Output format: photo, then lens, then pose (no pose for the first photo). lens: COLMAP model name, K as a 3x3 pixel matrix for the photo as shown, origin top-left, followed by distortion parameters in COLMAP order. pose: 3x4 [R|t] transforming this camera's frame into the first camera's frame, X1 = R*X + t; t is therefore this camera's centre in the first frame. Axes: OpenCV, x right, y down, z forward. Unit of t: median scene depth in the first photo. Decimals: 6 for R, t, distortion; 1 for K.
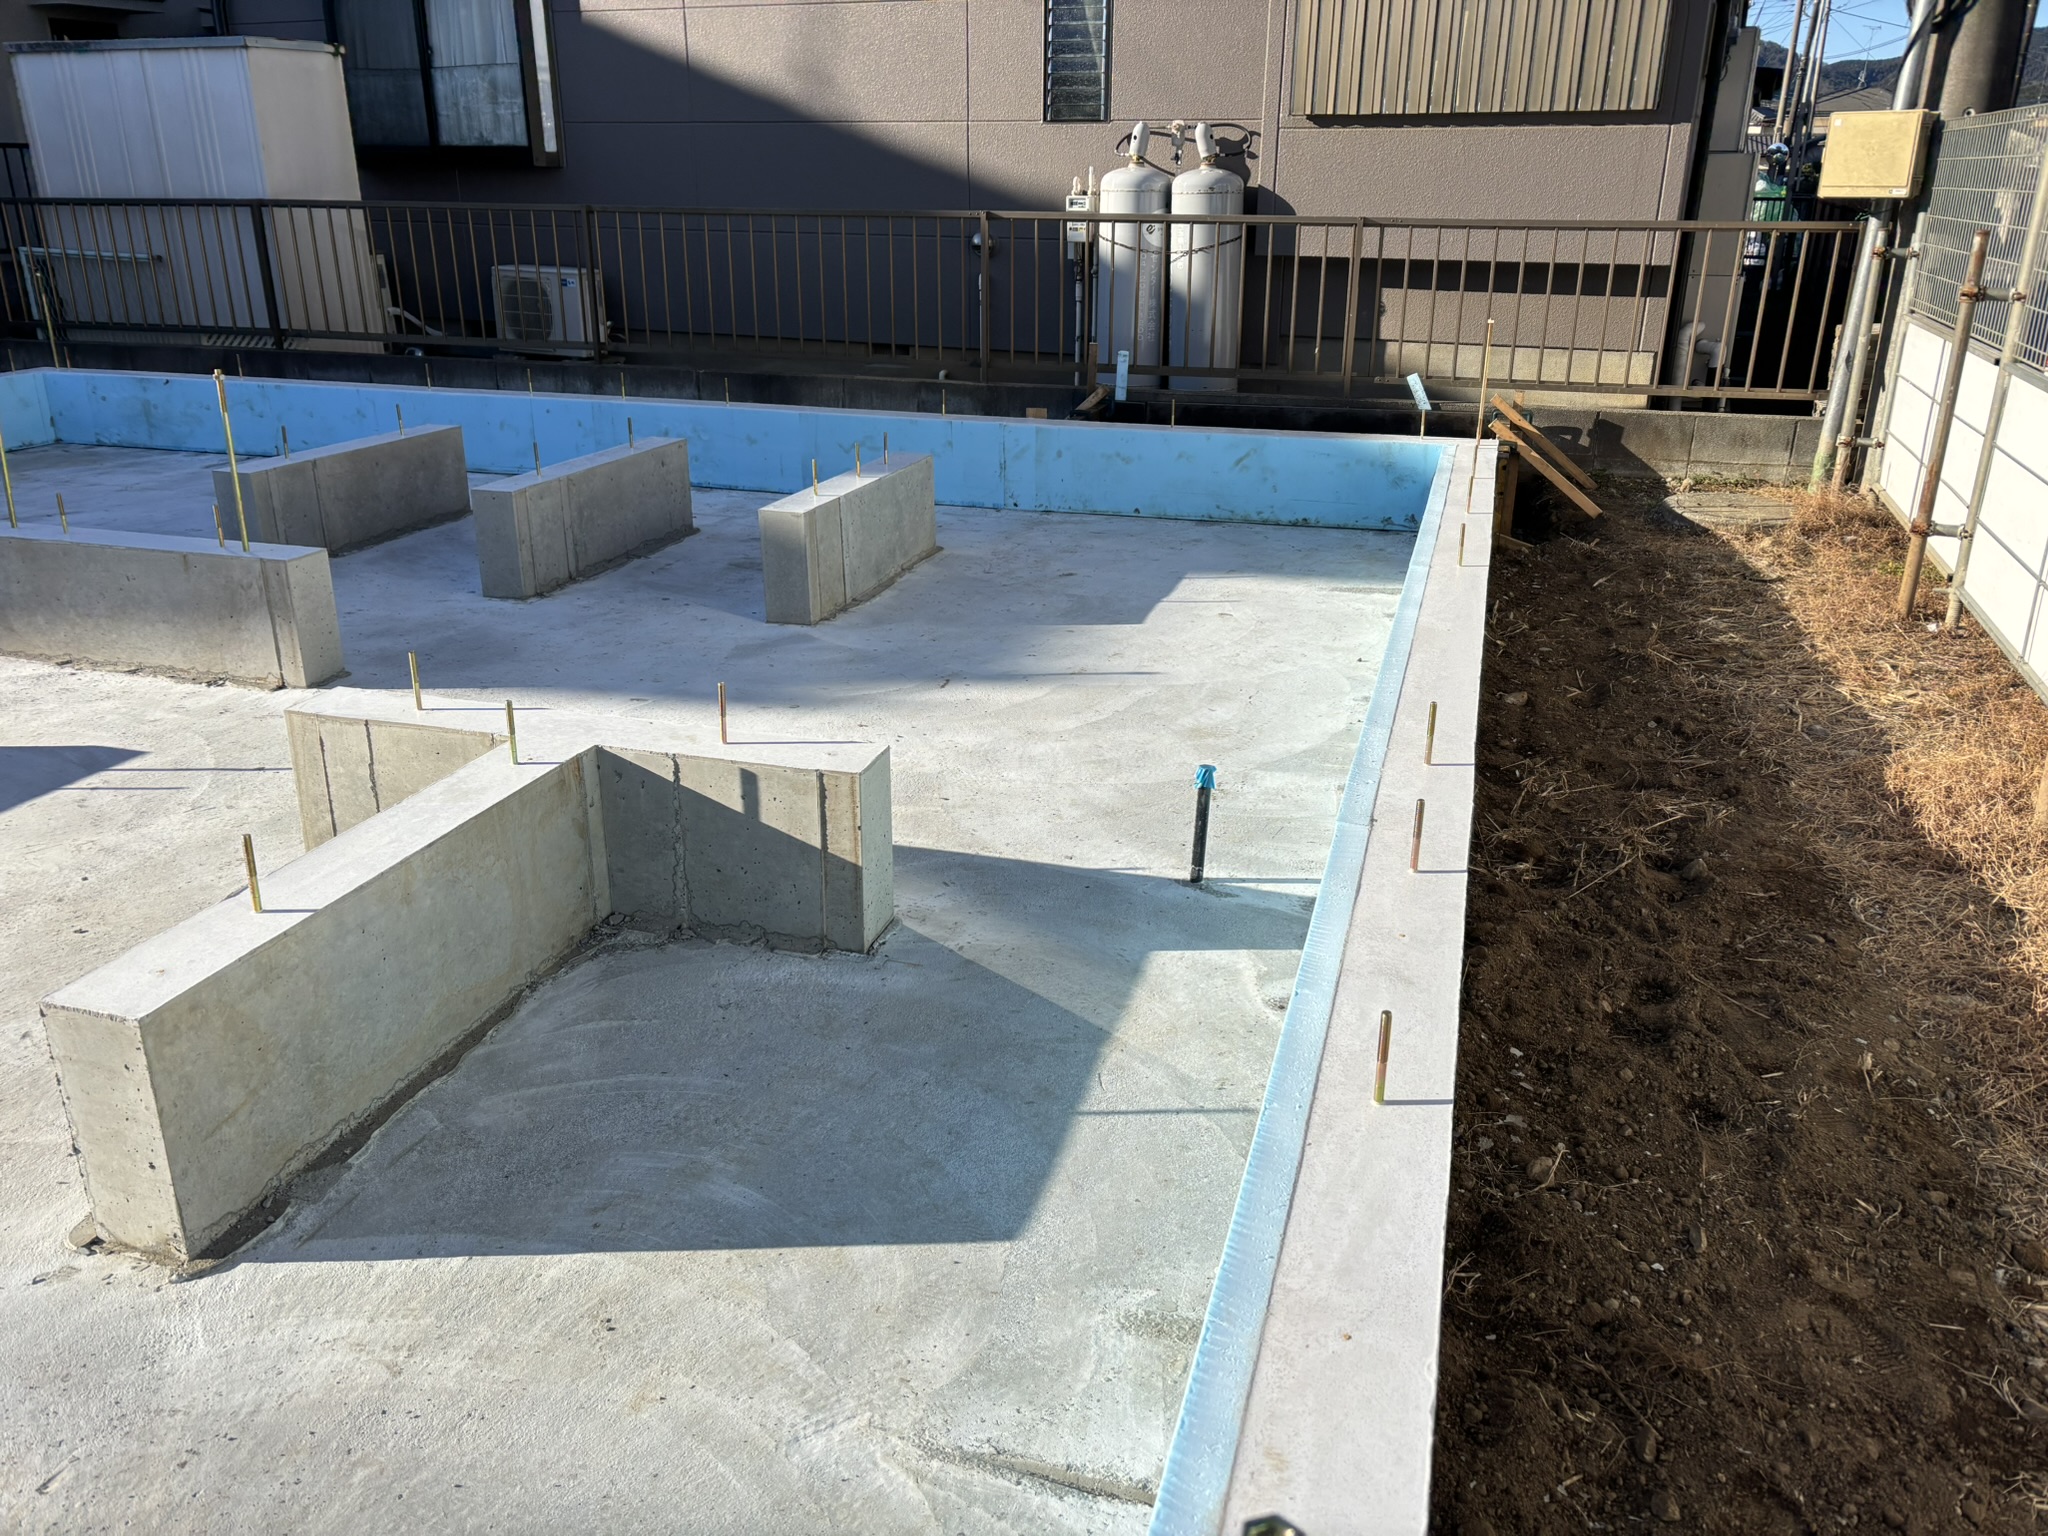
lens RADIAL K [[1545.0, 0, 1024.4], [0, 1545.0, 767.8], [0, 0, 1]] dist [0.009201, -0.025115]
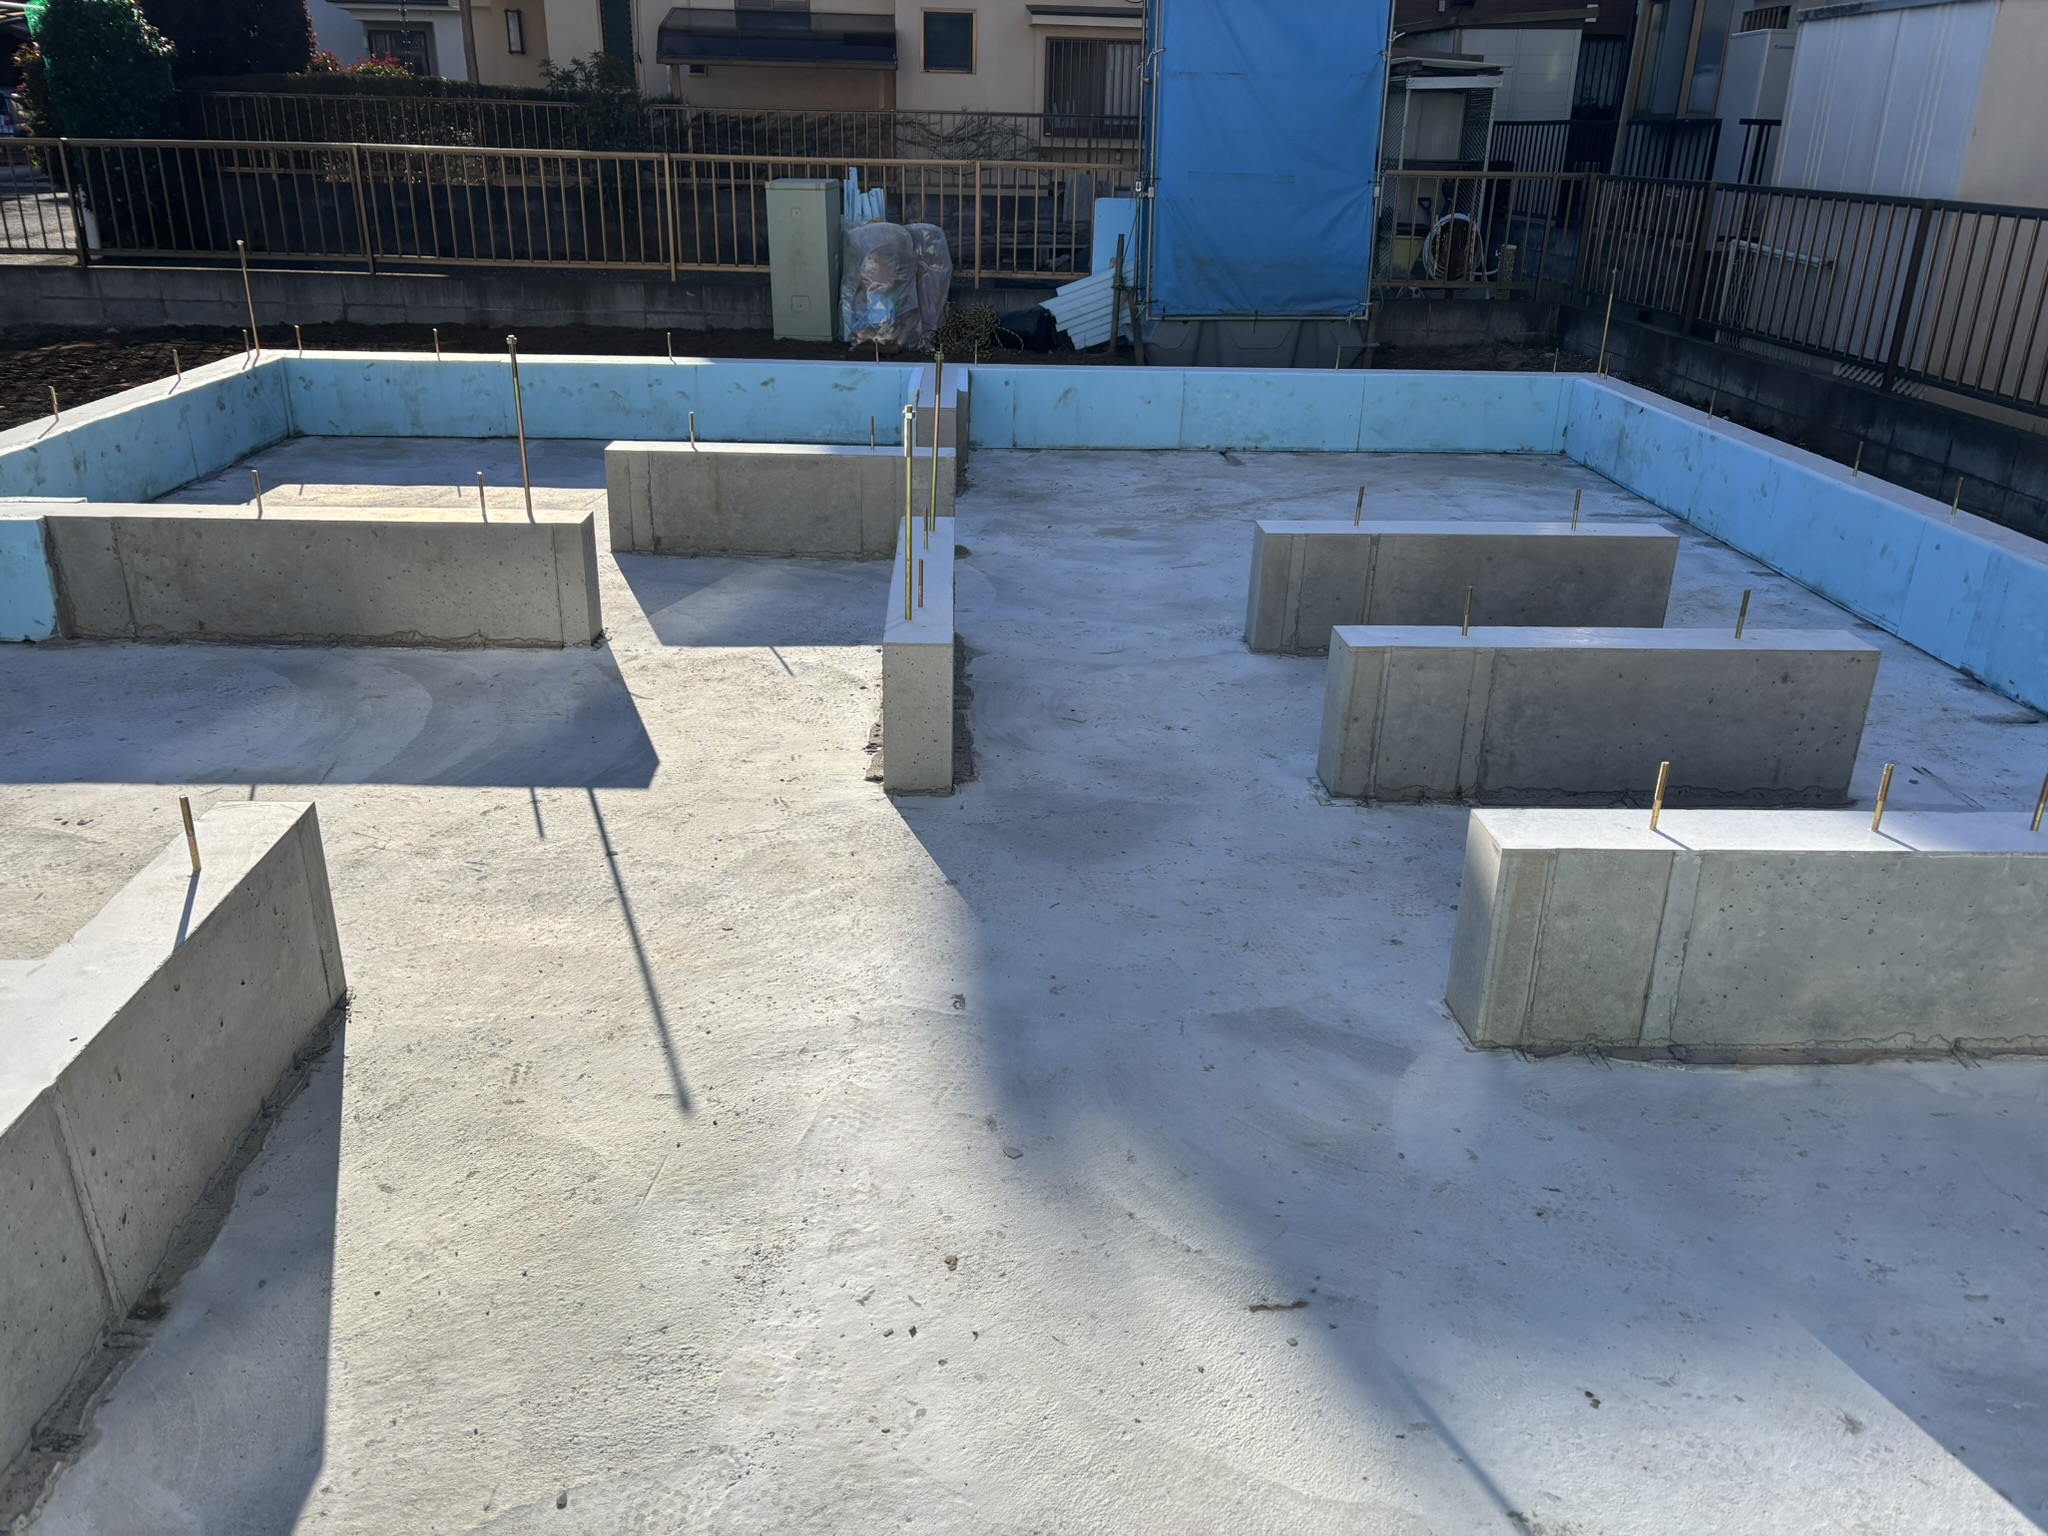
lens RADIAL K [[1545.0, 0, 1019.4], [0, 1545.0, 765.5], [0, 0, 1]] dist [0.009201, -0.025115]
pose [[0.315675, 0.359492, -0.878132, 0.133942], [-0.351926, 0.903804, 0.243489, -0.140333], [0.881191, 0.232174, 0.411822, 0.348752]]
